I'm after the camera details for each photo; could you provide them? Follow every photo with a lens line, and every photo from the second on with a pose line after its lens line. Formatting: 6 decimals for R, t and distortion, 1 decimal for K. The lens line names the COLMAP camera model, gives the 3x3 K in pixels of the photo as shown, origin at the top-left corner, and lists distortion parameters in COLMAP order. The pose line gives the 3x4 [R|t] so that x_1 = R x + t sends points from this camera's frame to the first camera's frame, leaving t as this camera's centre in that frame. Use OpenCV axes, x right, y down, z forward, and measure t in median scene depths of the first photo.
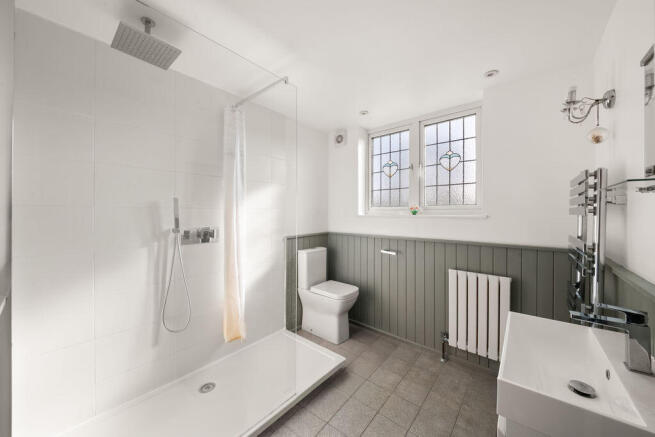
lens RADIAL K [[232.8, 0, 327.5], [0, 232.8, 218.5], [0, 0, 1]] dist [-0.000309, -0.000169]
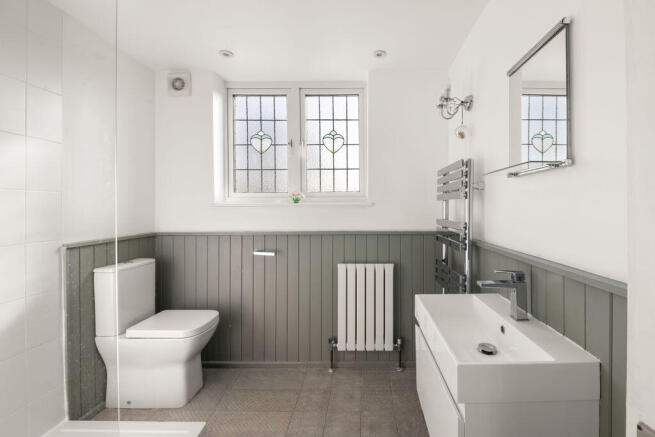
lens RADIAL K [[274.7, 0, 327.5], [0, 274.7, 218.5], [0, 0, 1]] dist [0.021918, -0.000258]
pose [[0.769354, -0.017926, 0.638571, -0.153334], [0.019387, 0.999801, 0.004709, 0.035472], [-0.638529, 0.008757, 0.769548, 0.199649]]
